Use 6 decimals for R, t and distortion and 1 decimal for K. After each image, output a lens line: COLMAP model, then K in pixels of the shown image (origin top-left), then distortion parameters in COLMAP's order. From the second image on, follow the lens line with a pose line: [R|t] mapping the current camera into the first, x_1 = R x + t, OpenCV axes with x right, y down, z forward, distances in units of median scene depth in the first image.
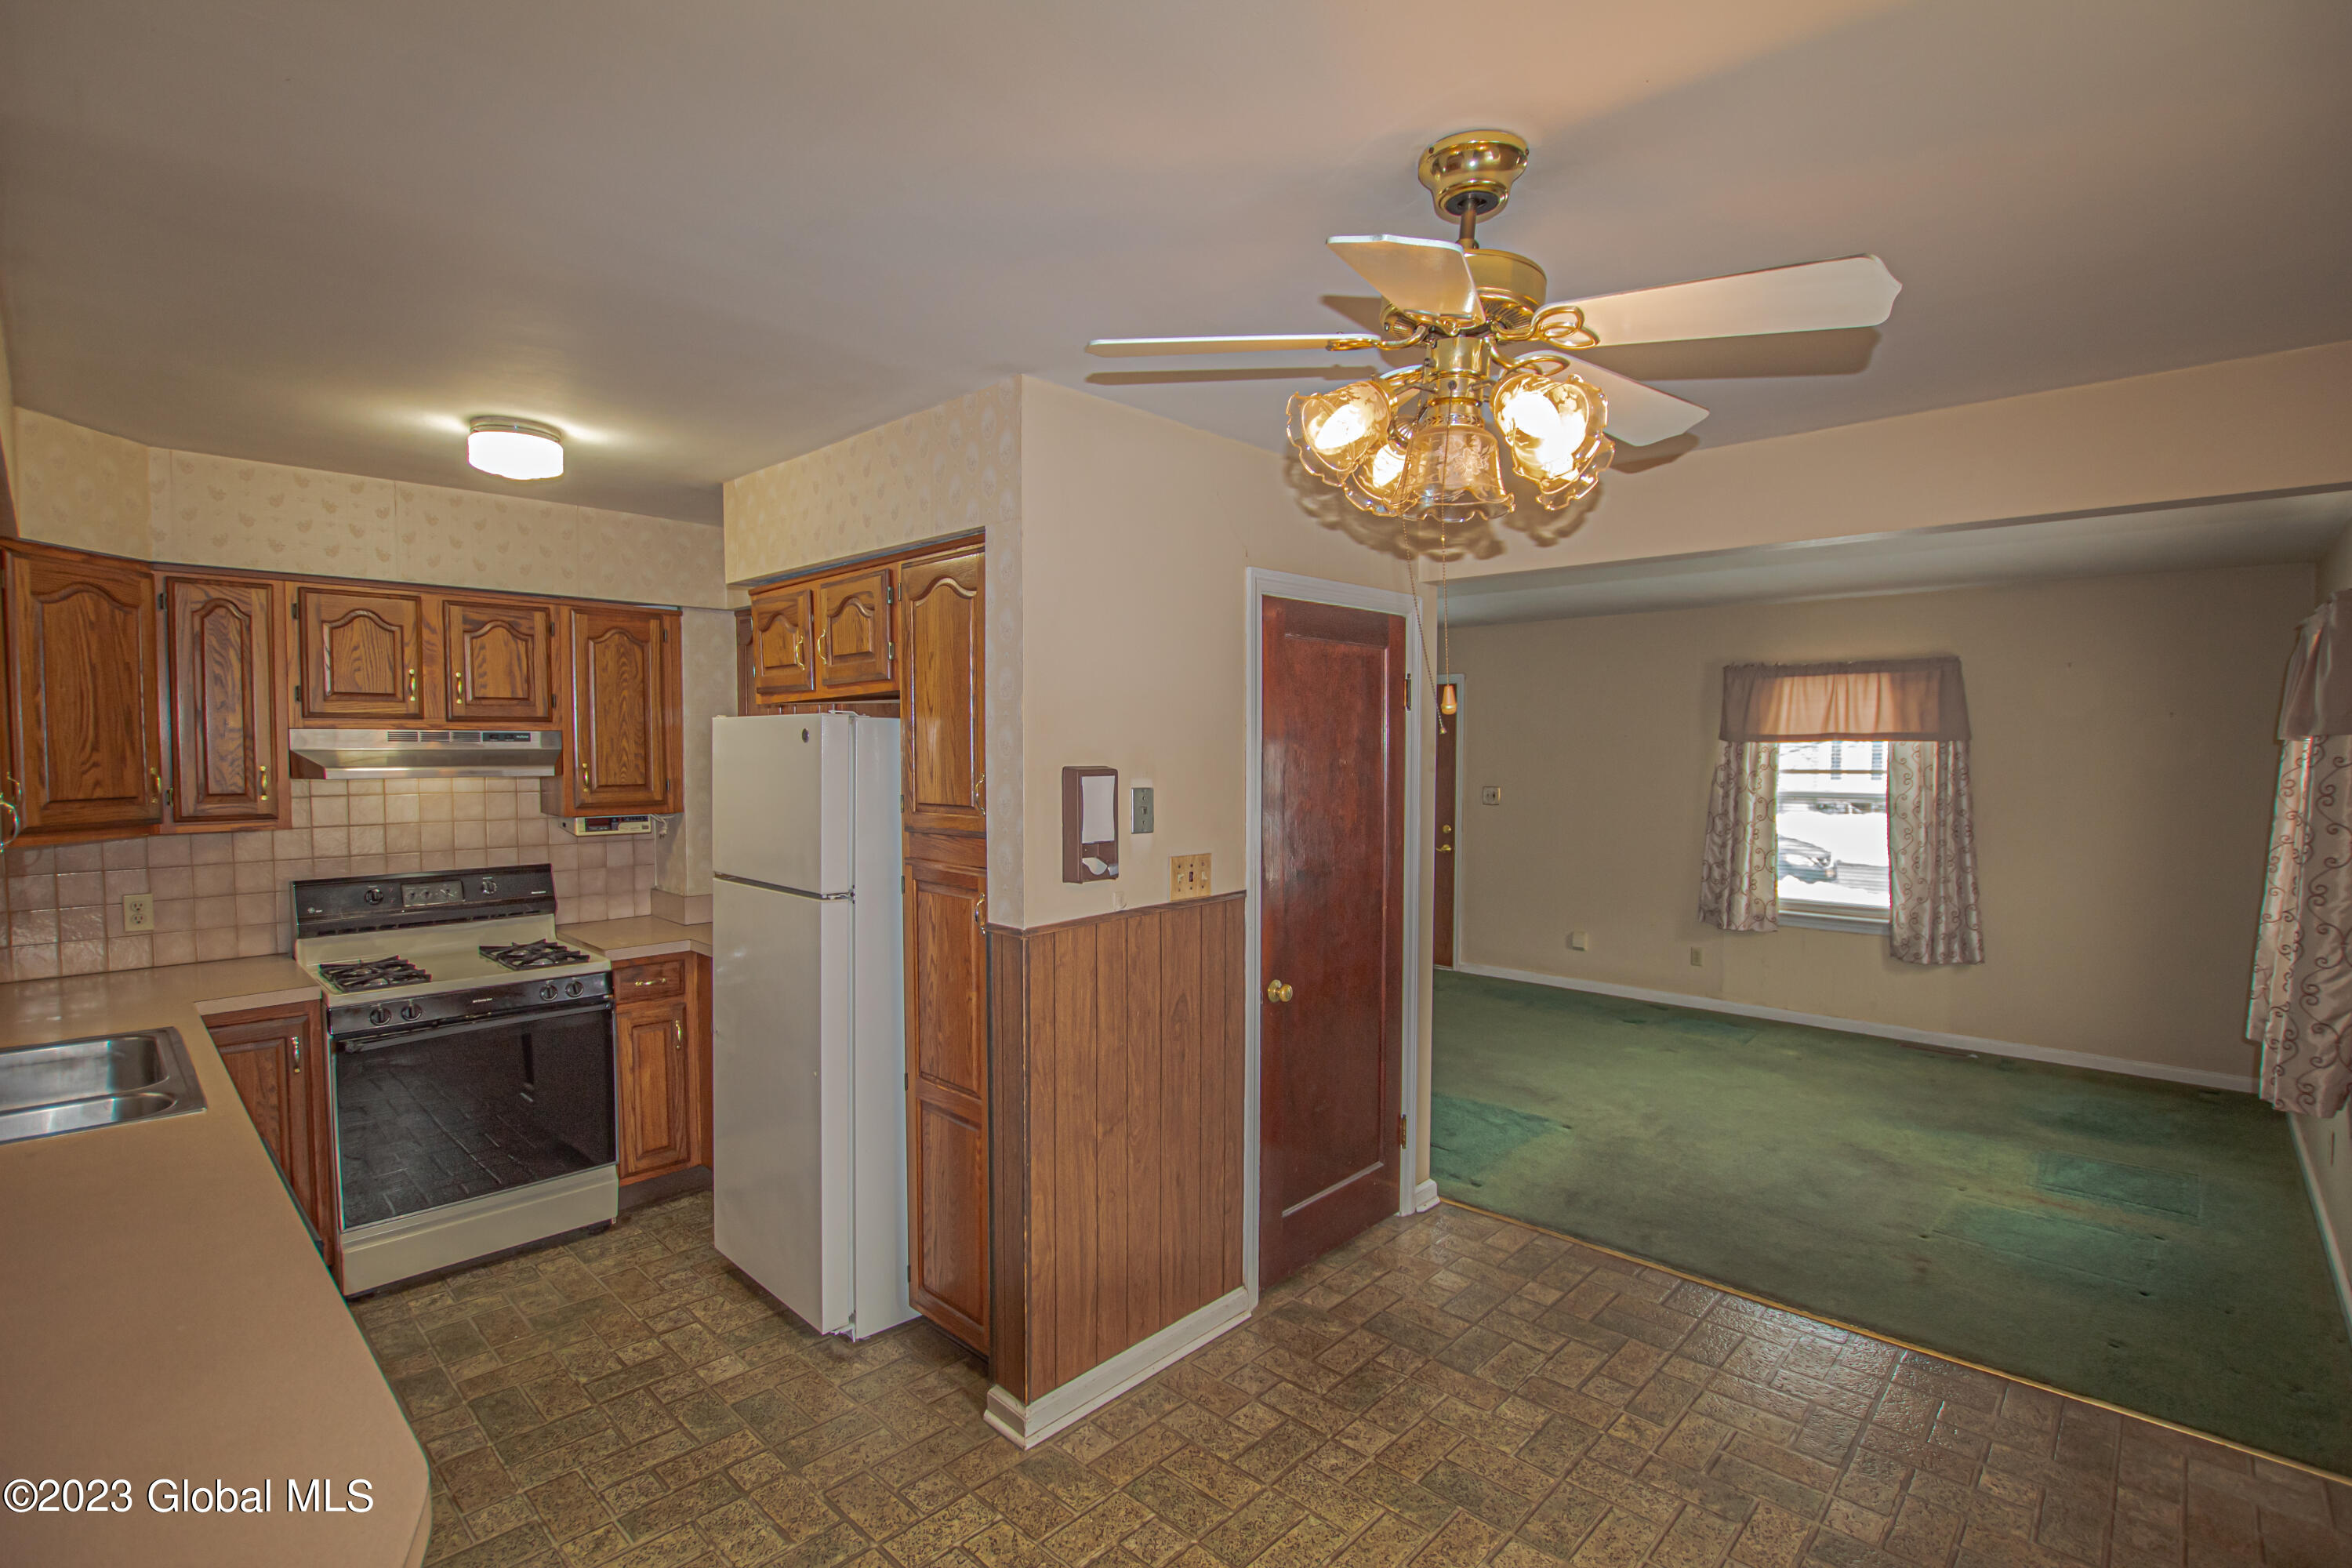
lens RADIAL K [[1086.2, 0, 1181.6], [0, 1086.2, 798.9], [0, 0, 1]] dist [-0.036300, 0.005888]
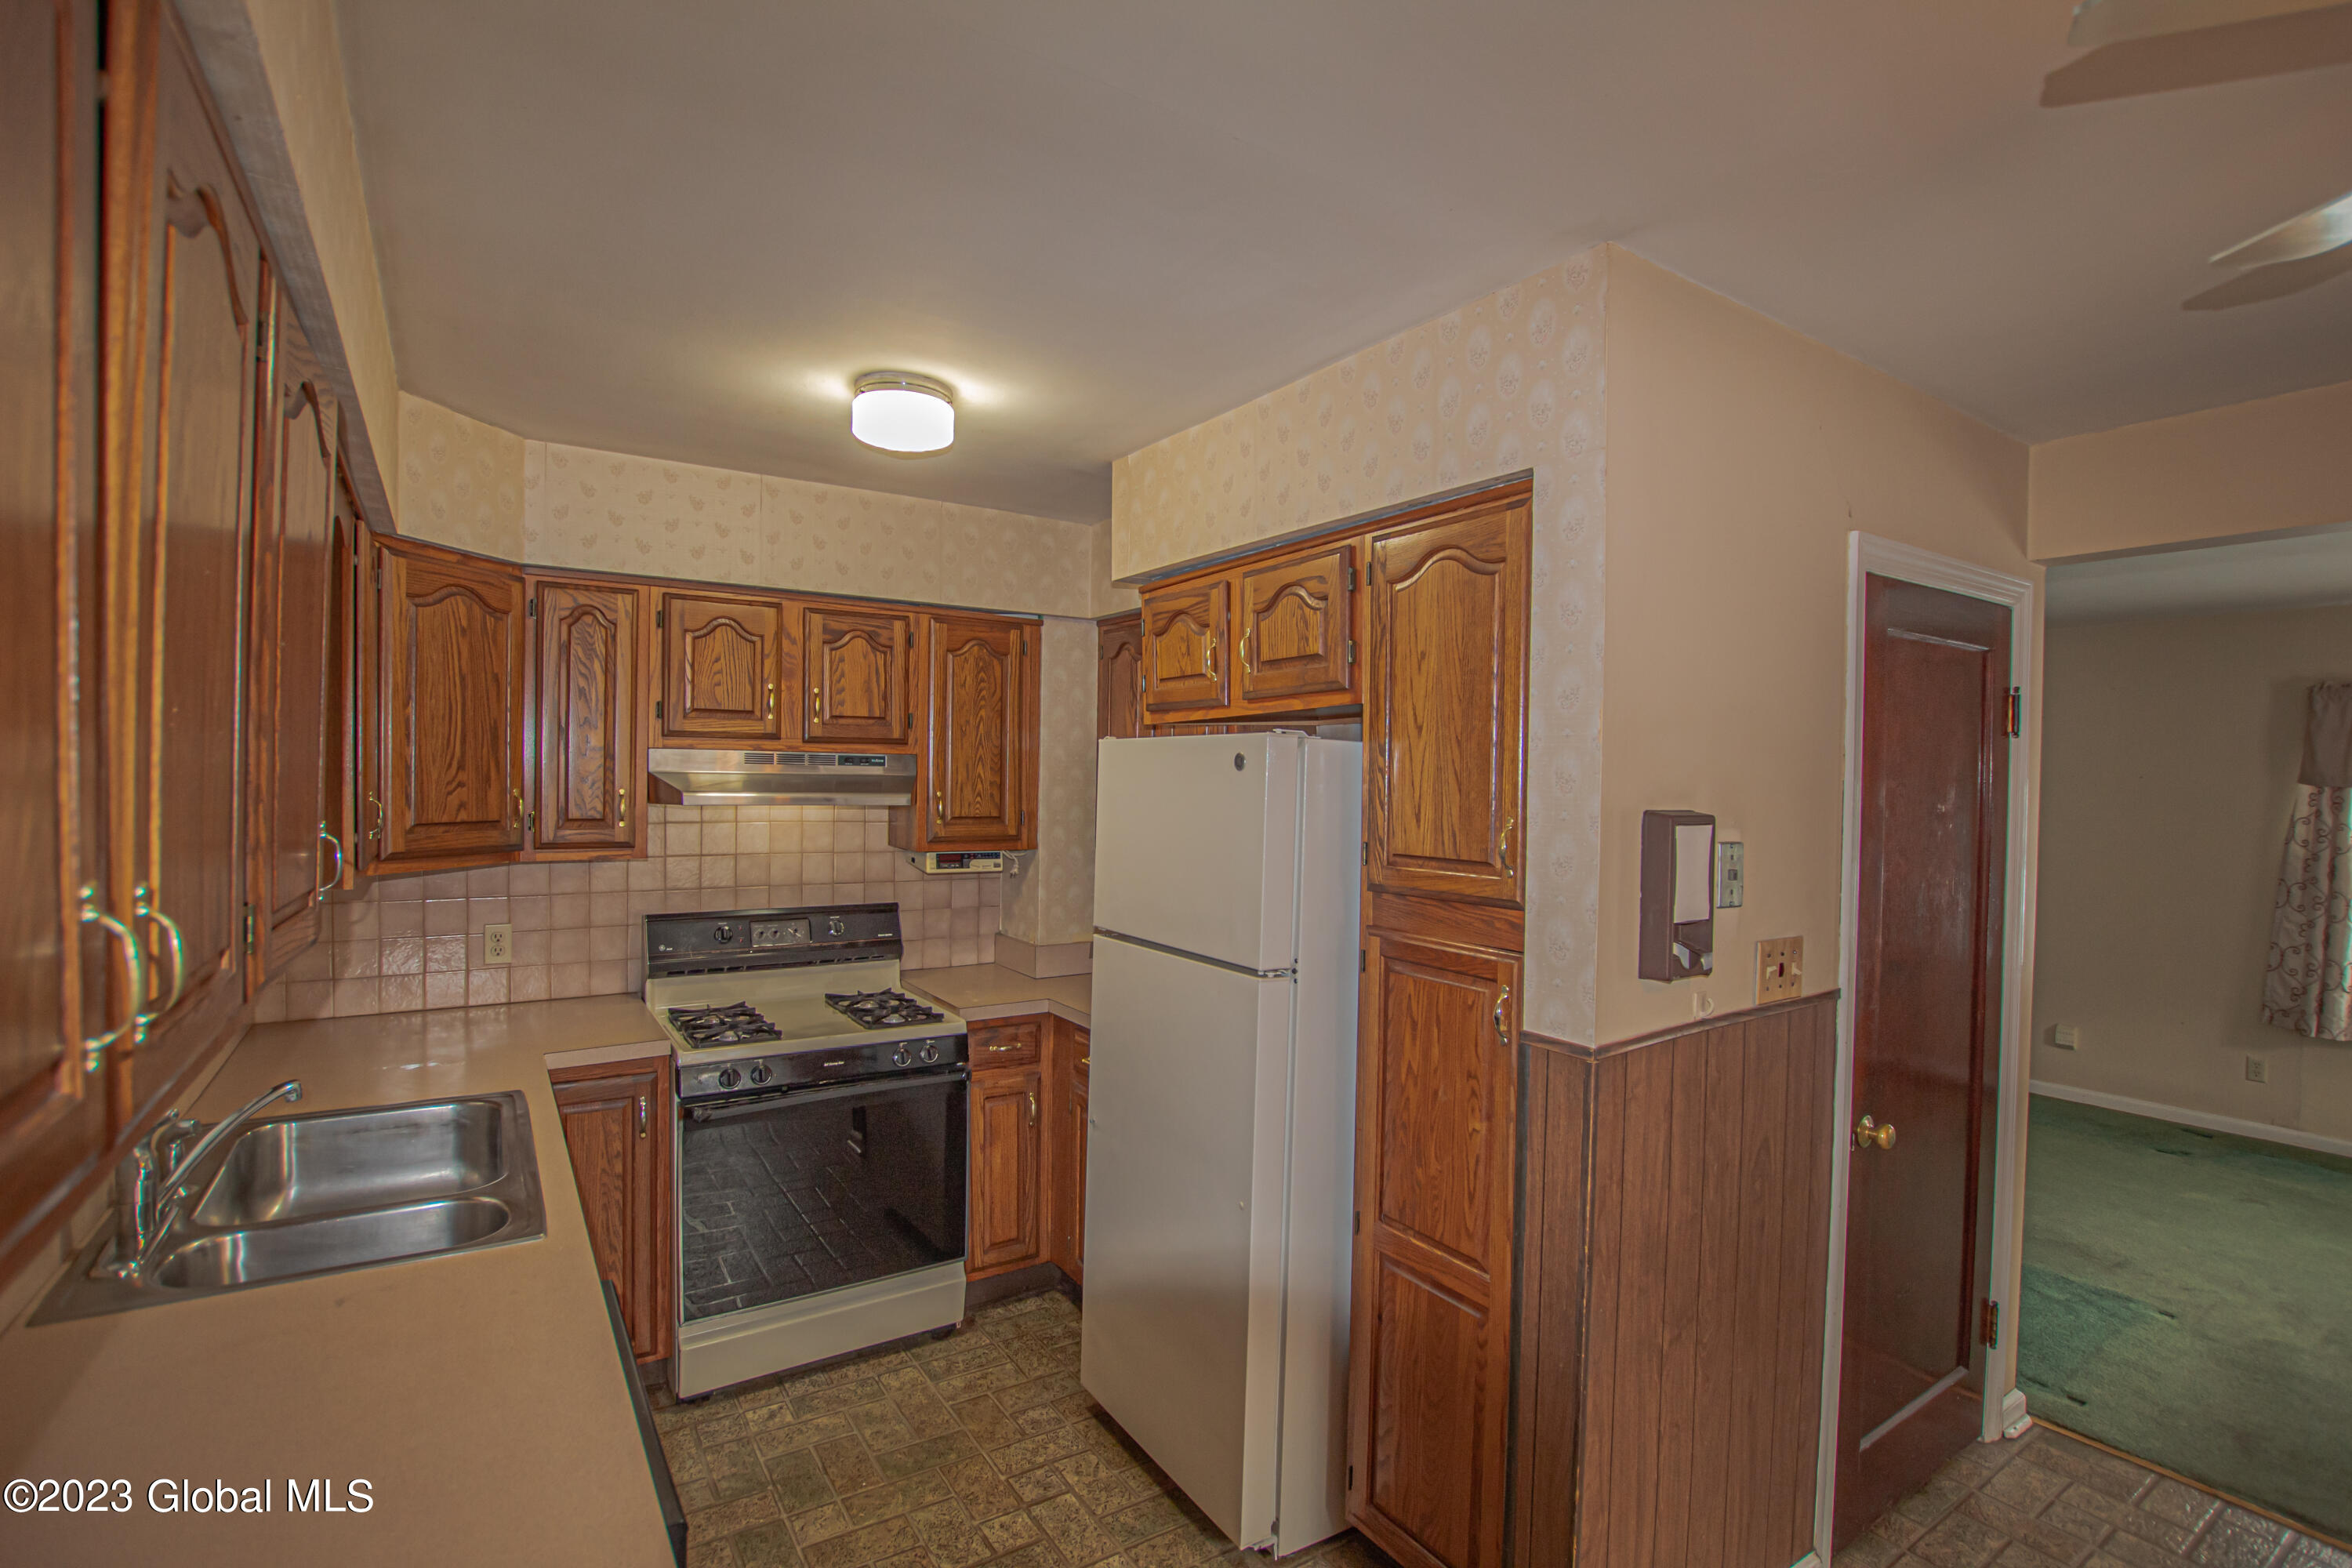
lens RADIAL K [[1086.2, 0, 1178.3], [0, 1086.2, 801.7], [0, 0, 1]] dist [-0.036300, 0.005888]
pose [[0.973045, 0.018219, -0.229895, -0.203202], [-0.024766, 0.999365, -0.025626, -0.008831], [0.229282, 0.030629, 0.972878, 0.227296]]
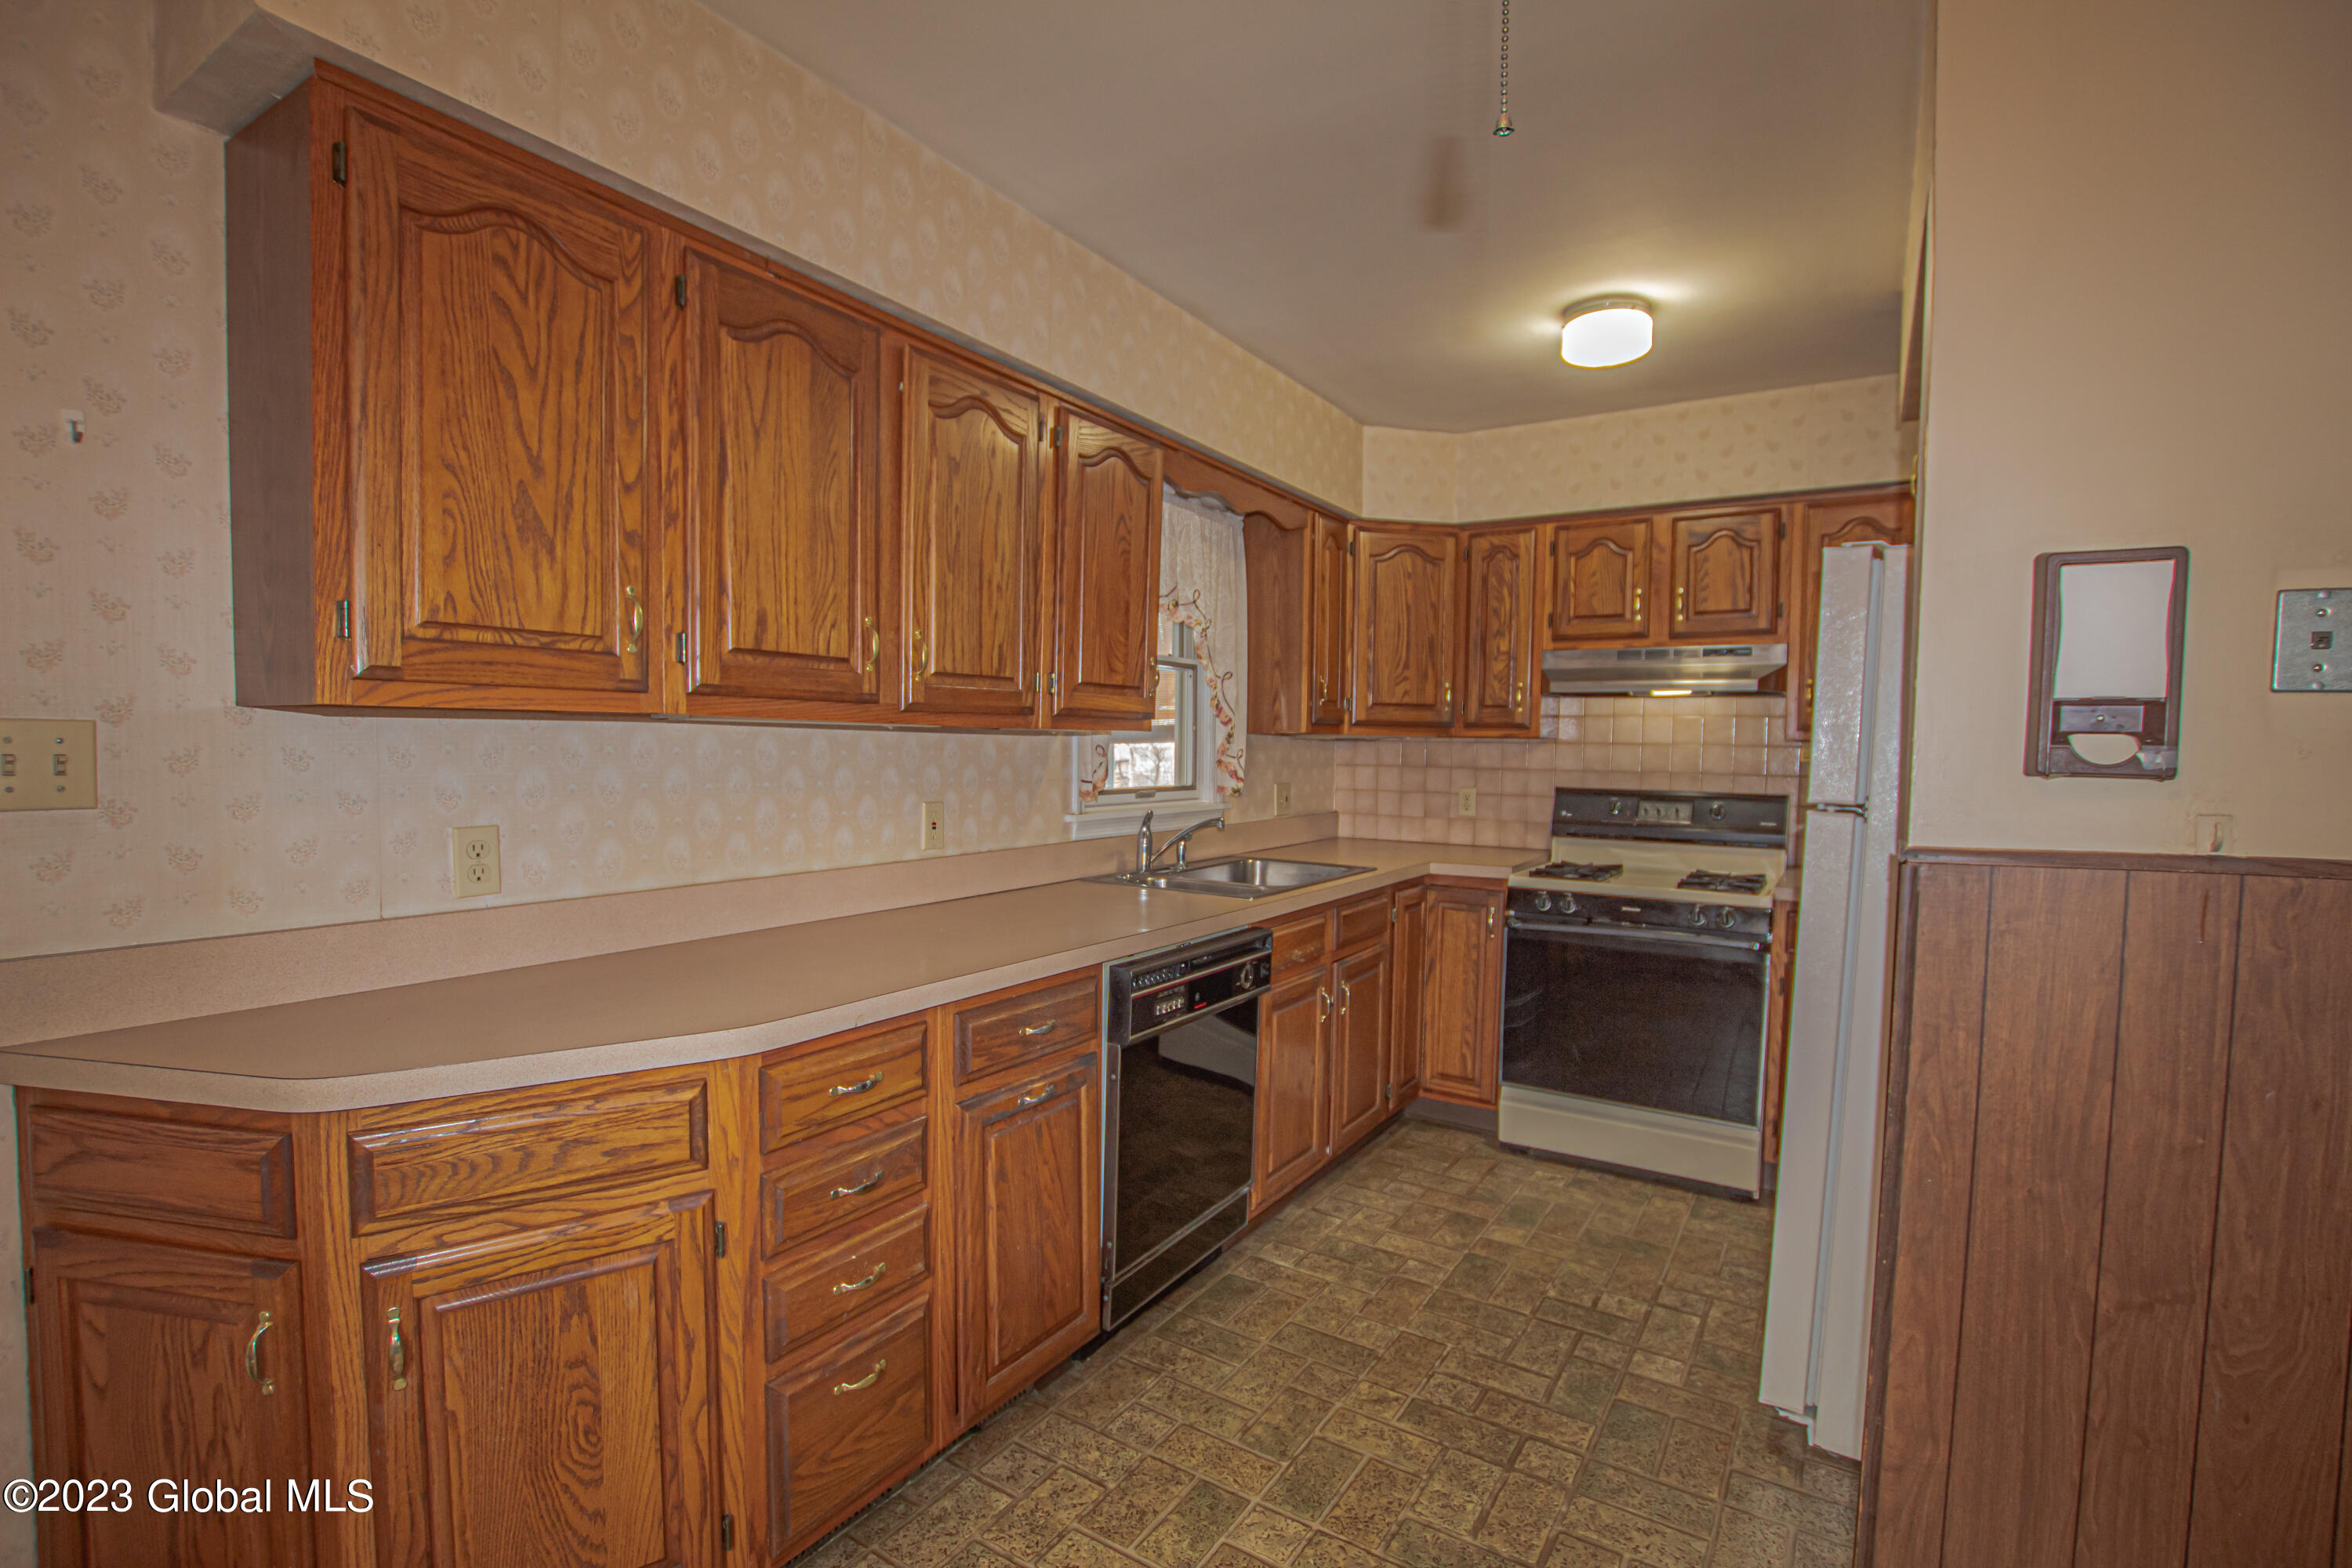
lens RADIAL K [[1086.2, 0, 1179.7], [0, 1086.2, 801.5], [0, 0, 1]] dist [-0.036300, 0.005888]
pose [[0.184368, 0.052034, -0.981479, 0.273639], [-0.062471, 0.997199, 0.041133, 0.079810], [0.980870, 0.053730, 0.187102, 0.430072]]
